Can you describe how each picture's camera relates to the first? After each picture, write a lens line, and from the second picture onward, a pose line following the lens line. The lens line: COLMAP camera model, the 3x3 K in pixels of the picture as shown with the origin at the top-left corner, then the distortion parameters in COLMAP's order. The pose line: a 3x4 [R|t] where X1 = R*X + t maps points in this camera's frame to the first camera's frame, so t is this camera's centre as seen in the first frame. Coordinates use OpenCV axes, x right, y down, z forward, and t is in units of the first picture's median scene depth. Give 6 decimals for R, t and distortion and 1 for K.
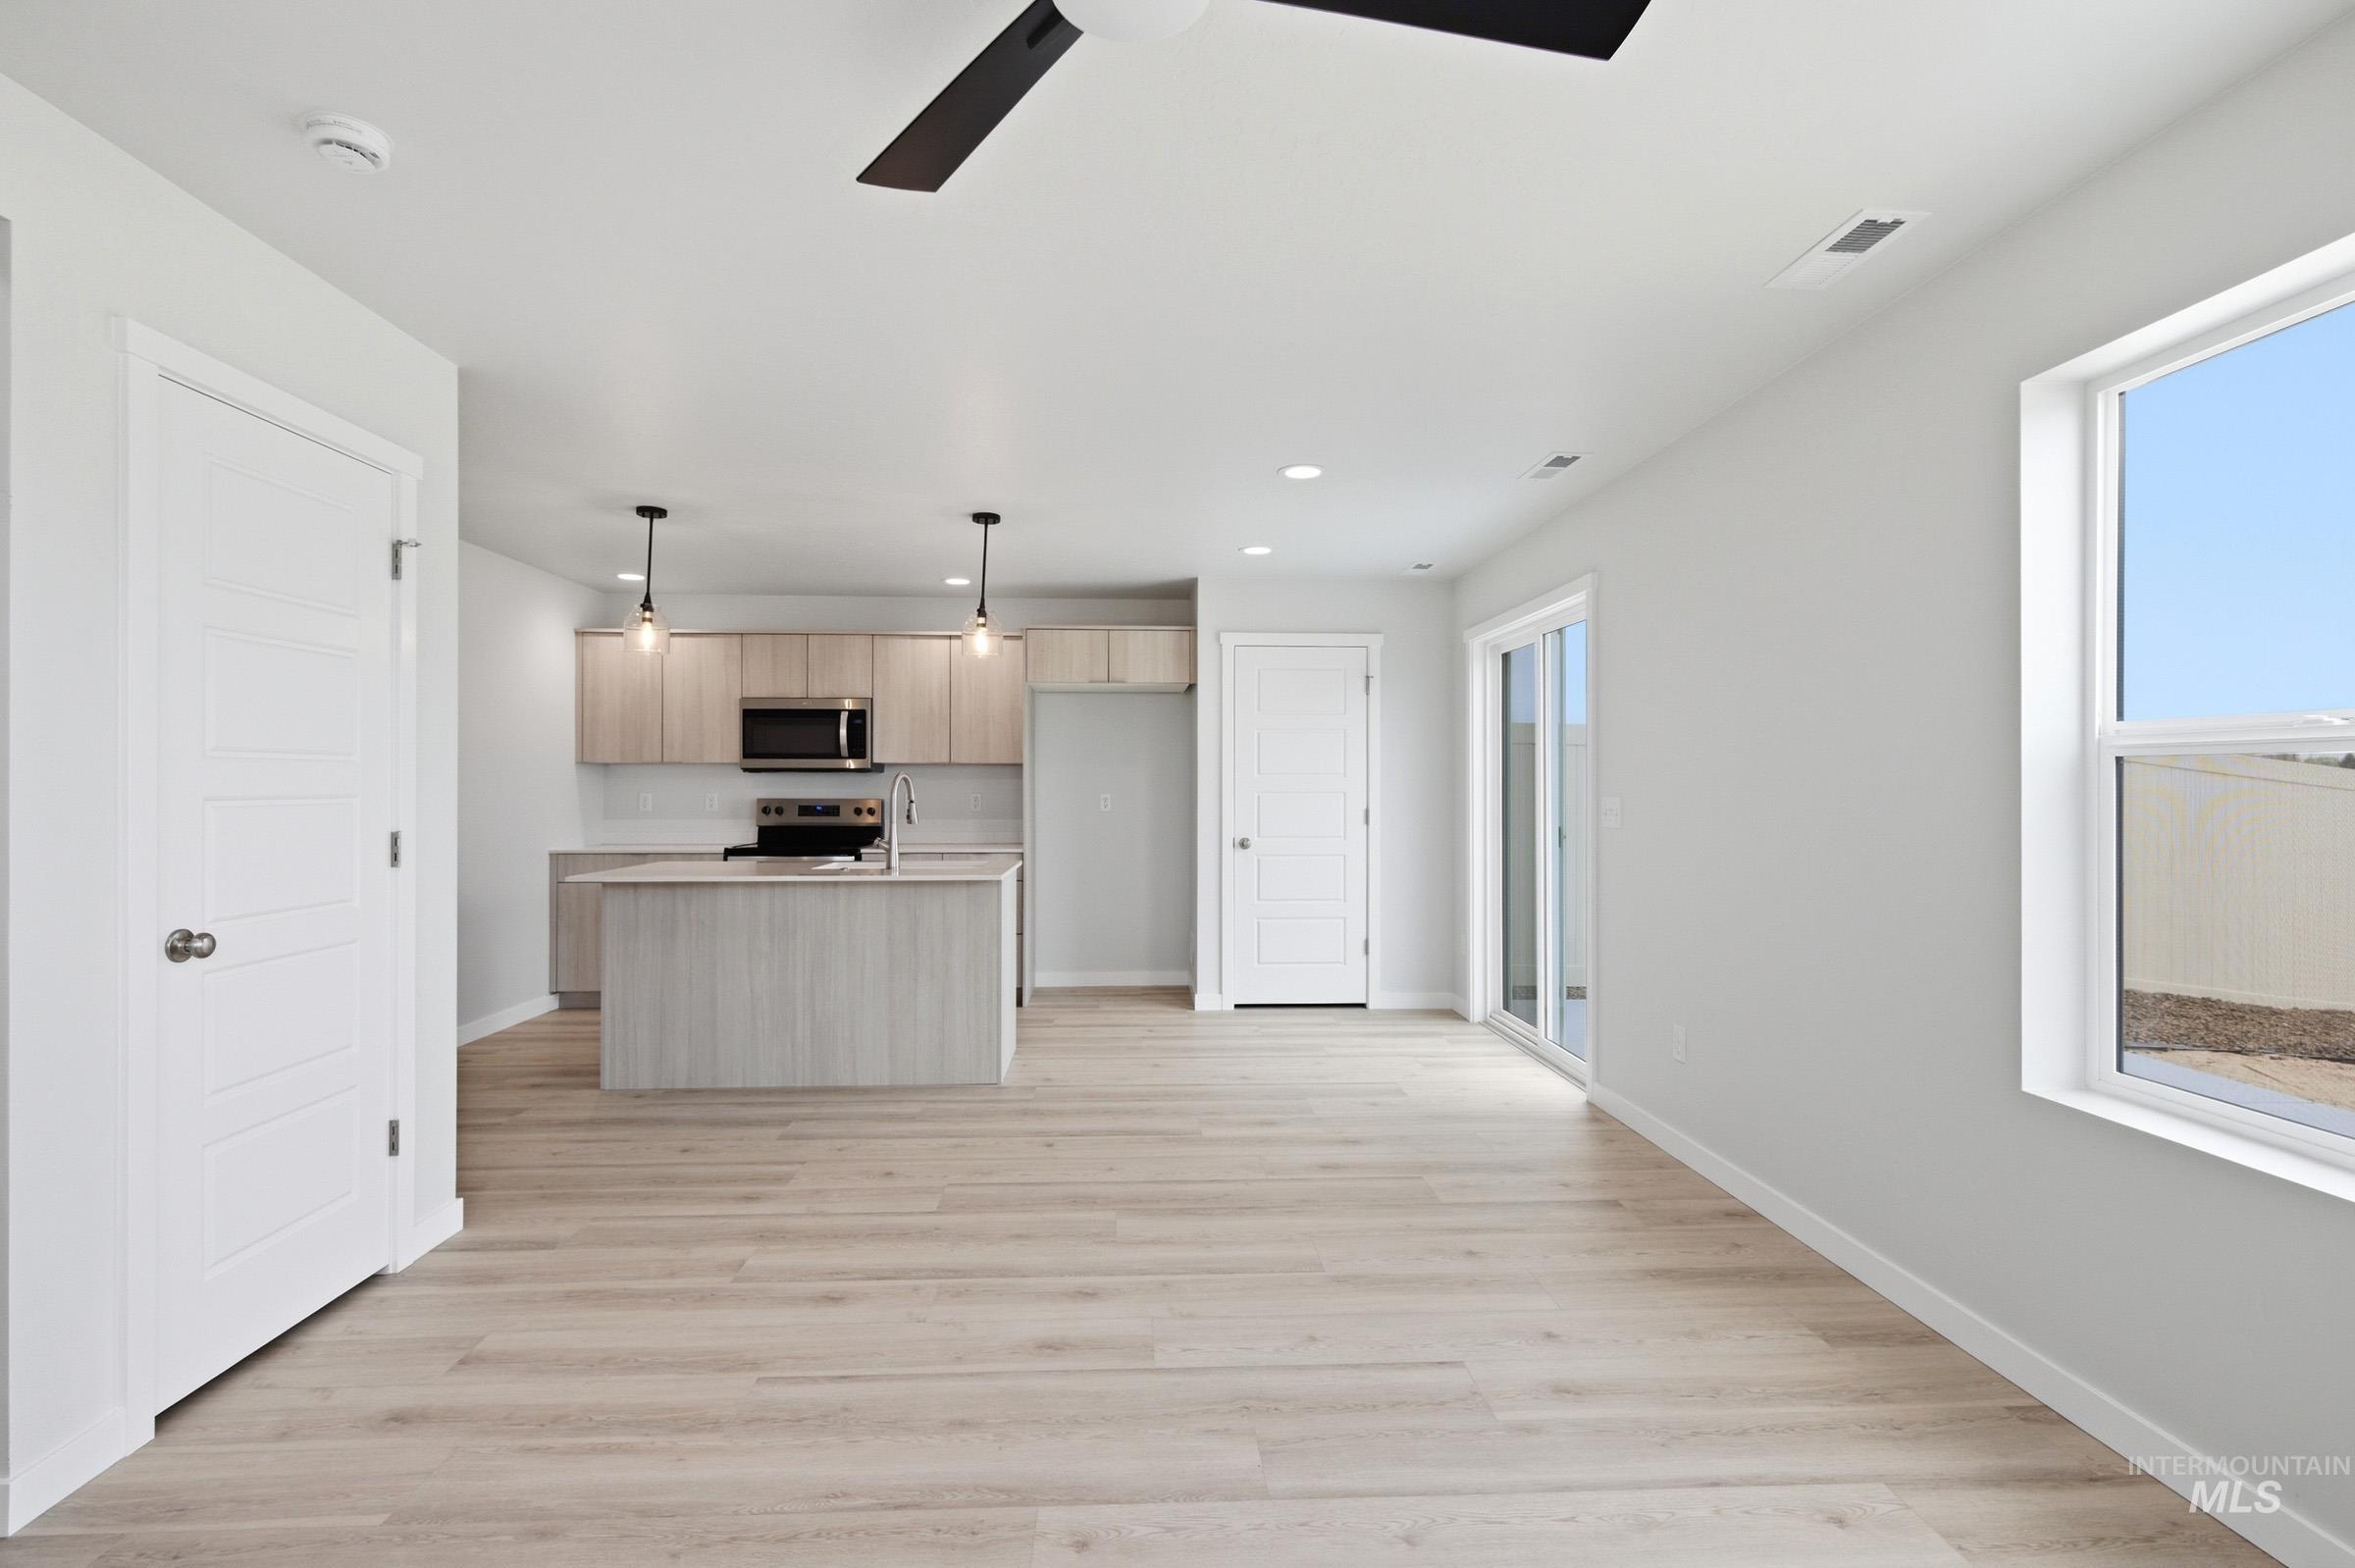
lens RADIAL K [[1111.2, 0, 1169.1], [0, 1111.2, 782.8], [0, 0, 1]] dist [0.014653, -0.007506]
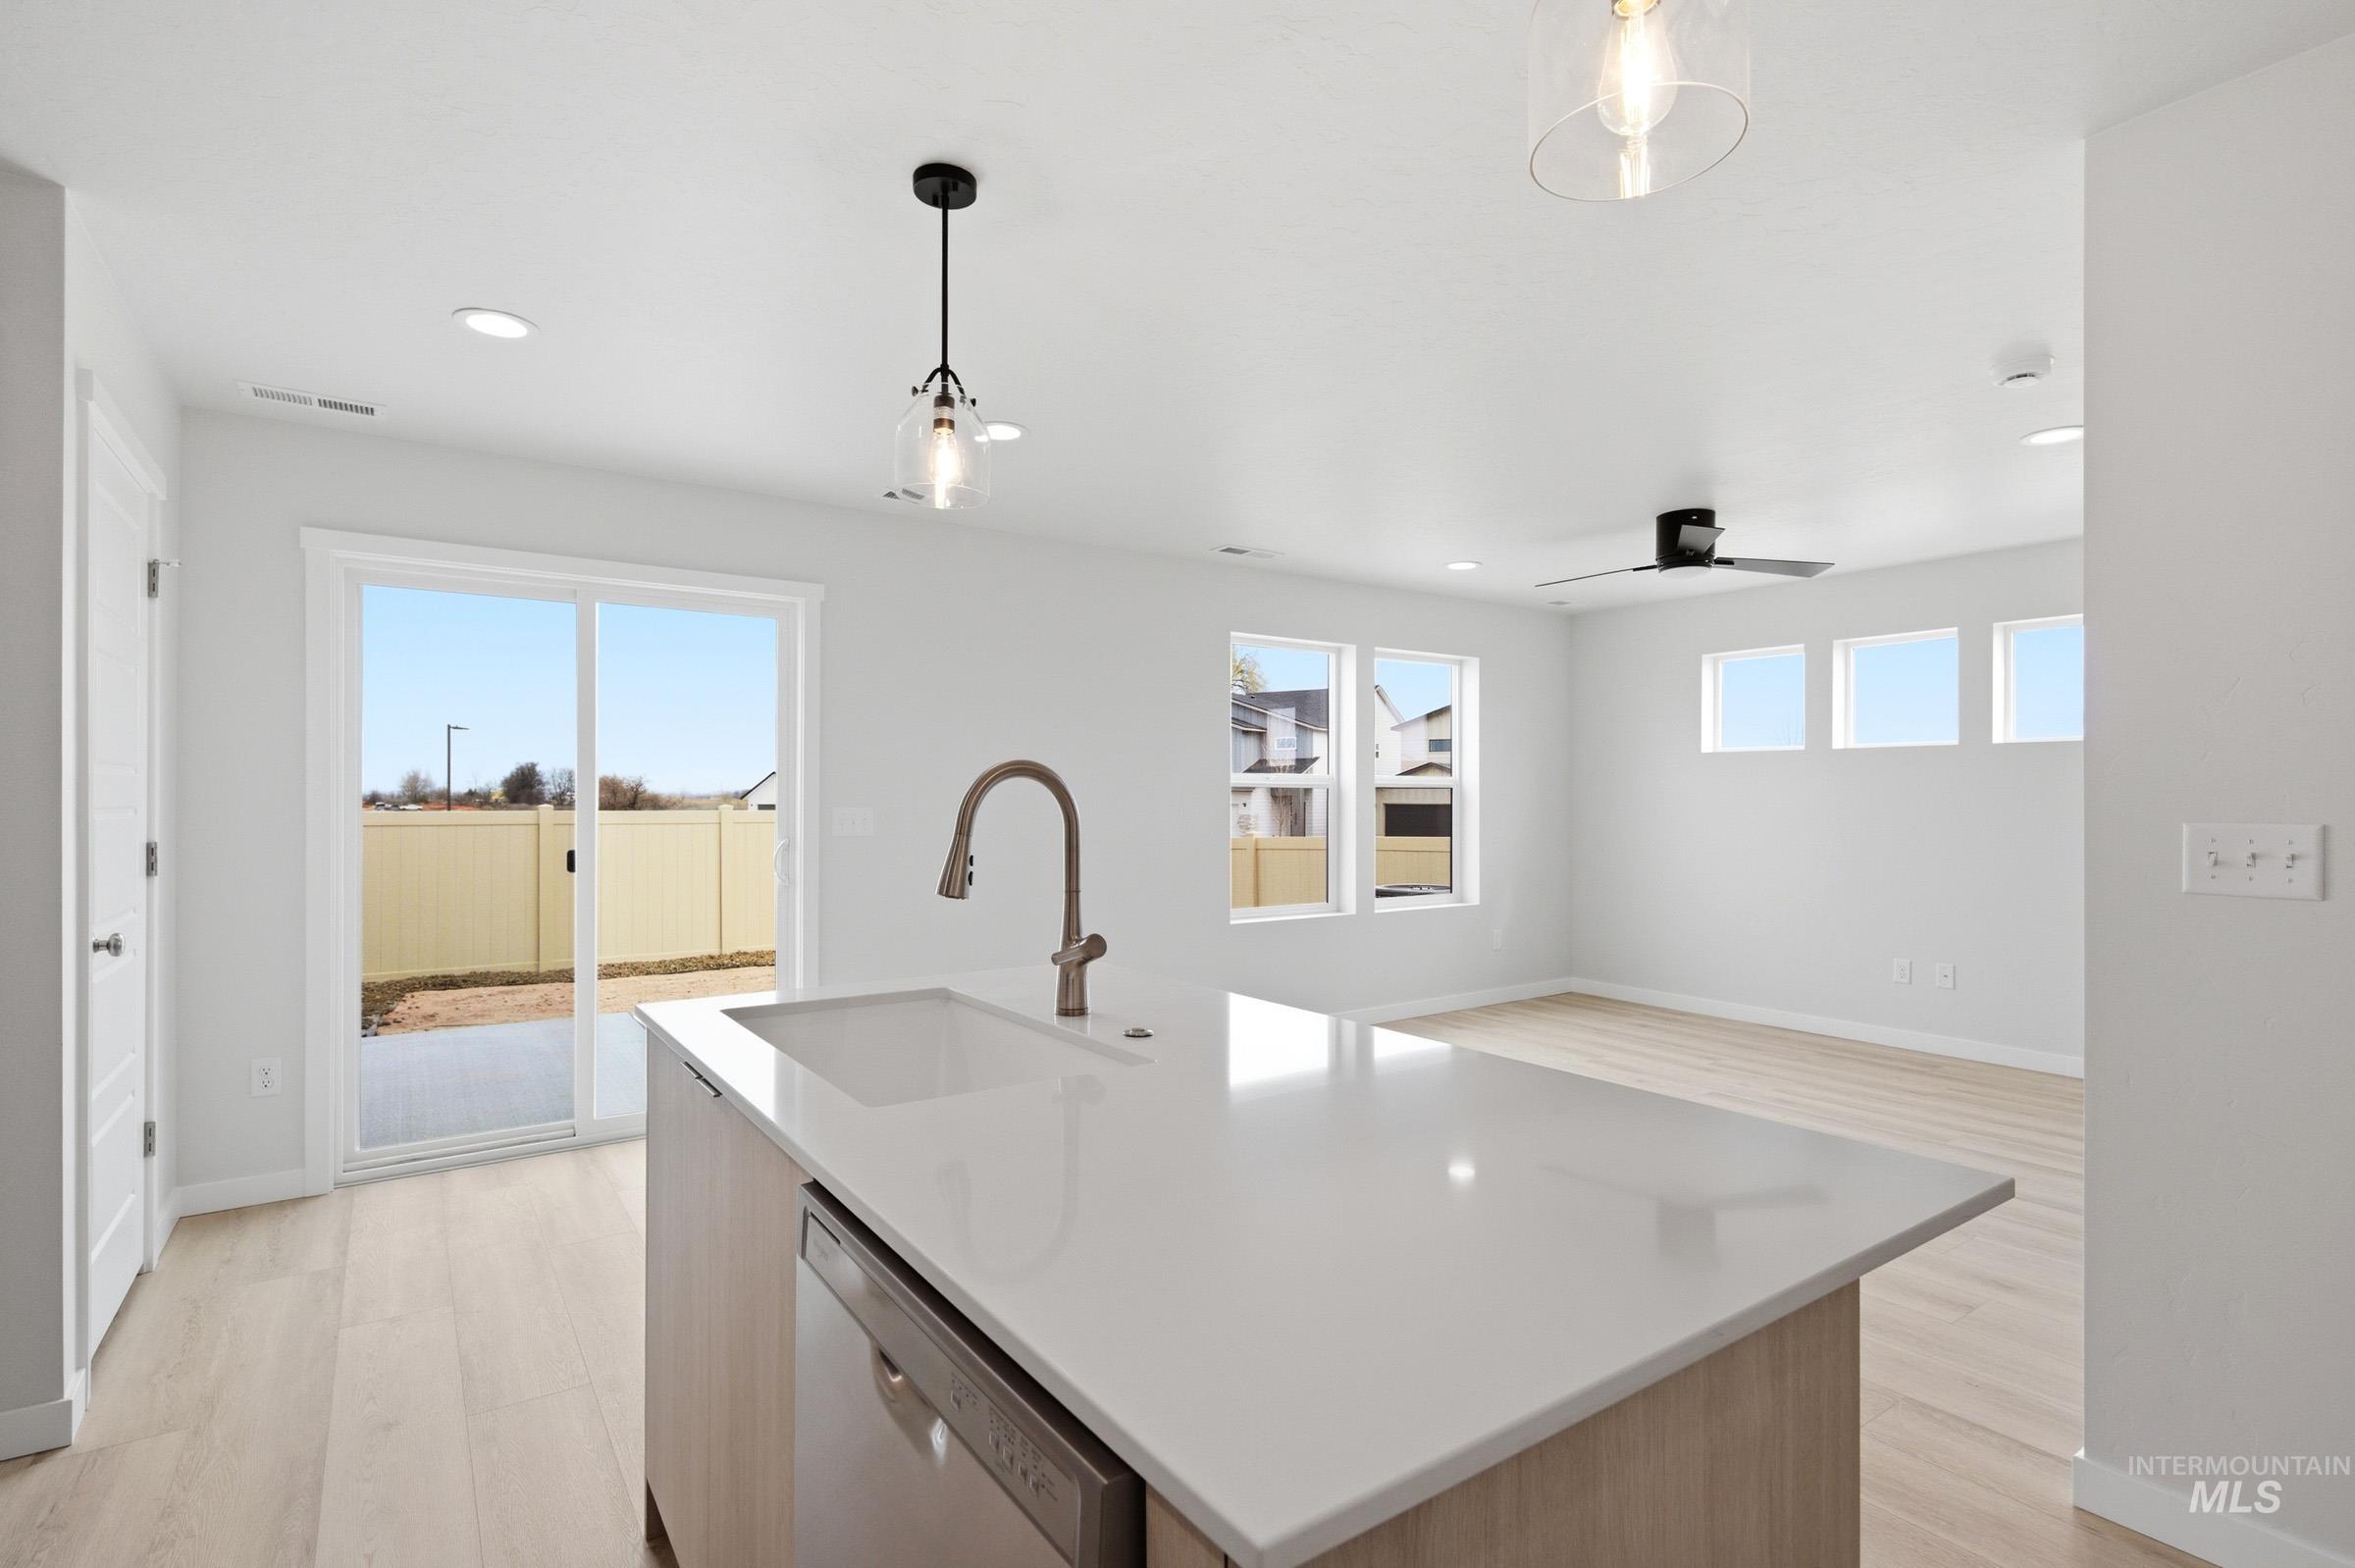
lens RADIAL K [[1111.2, 0, 1173.6], [0, 1111.2, 792.7], [0, 0, 1]] dist [0.014653, -0.007506]
pose [[-0.532725, 0.002530, 0.846285, -0.610282], [-0.004759, 0.999971, -0.005985, 0.003710], [-0.846275, -0.007216, -0.532698, 1.205984]]
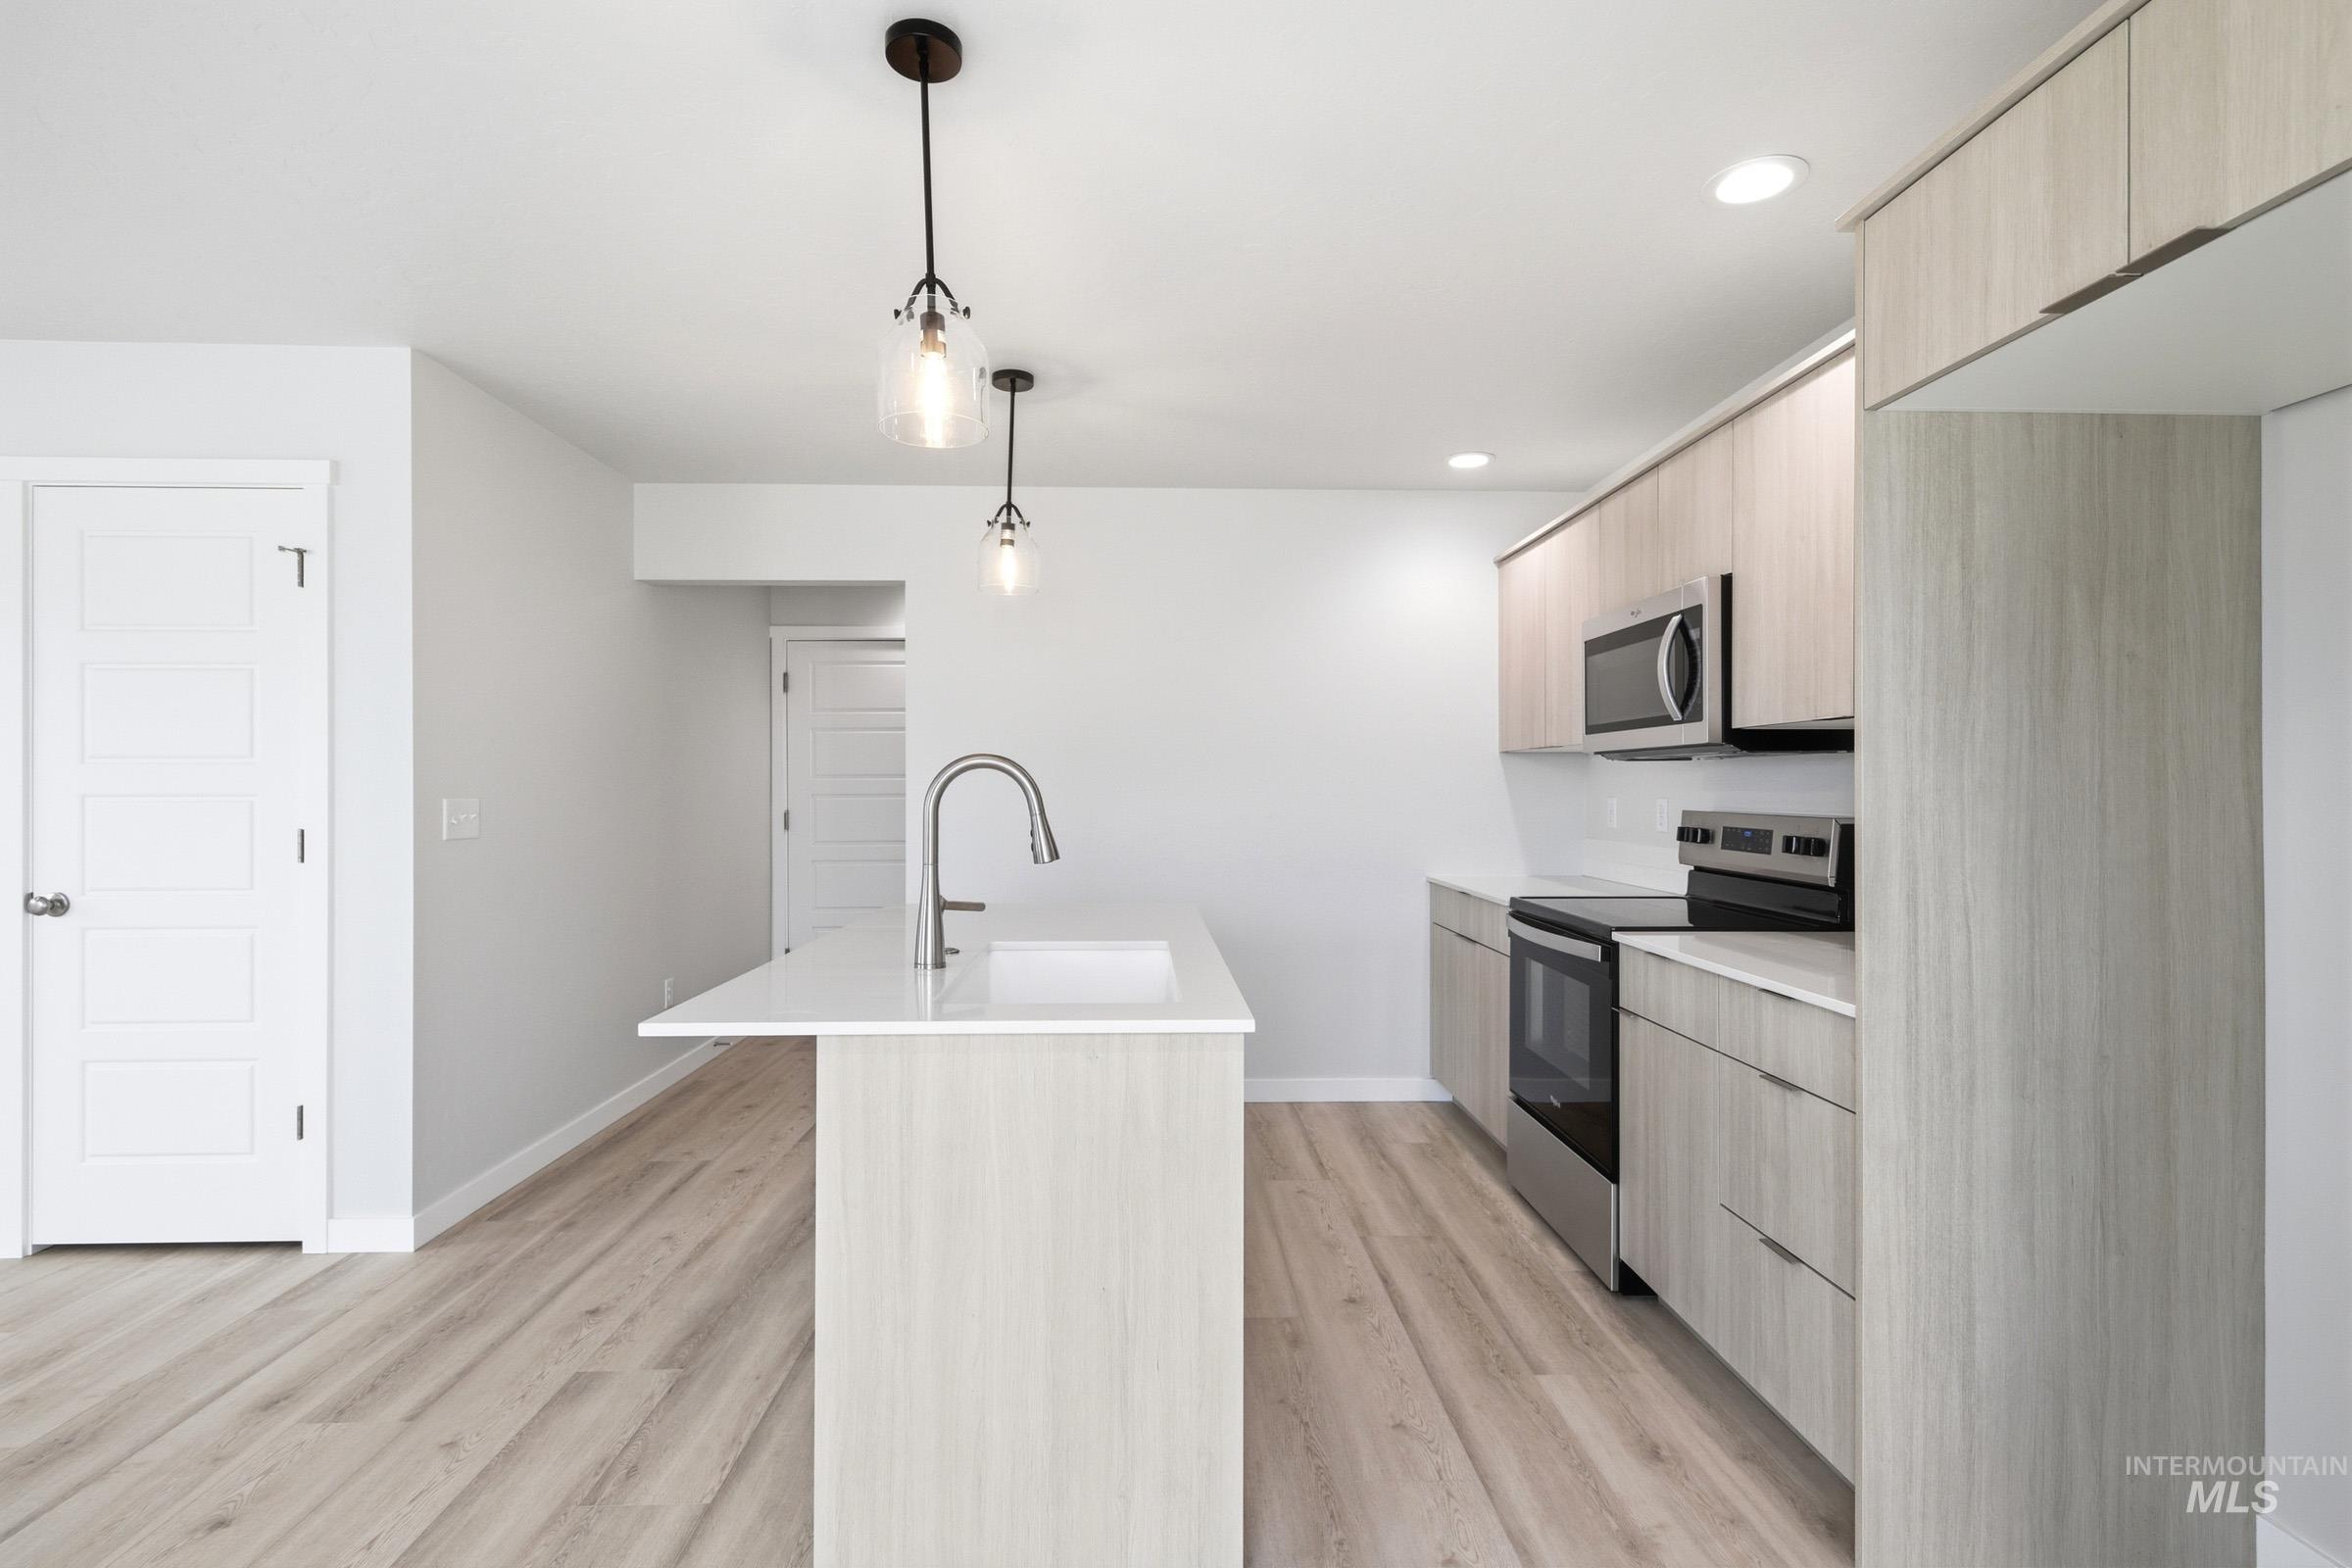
lens RADIAL K [[1109.8, 0, 1174.7], [0, 1109.8, 770.0], [0, 0, 1]] dist [0.014653, -0.007506]
pose [[-0.008742, -0.016750, -0.999821, 0.214530], [0.001046, 0.999859, -0.016760, 0.005365], [0.999961, -0.001192, -0.008723, 1.132359]]
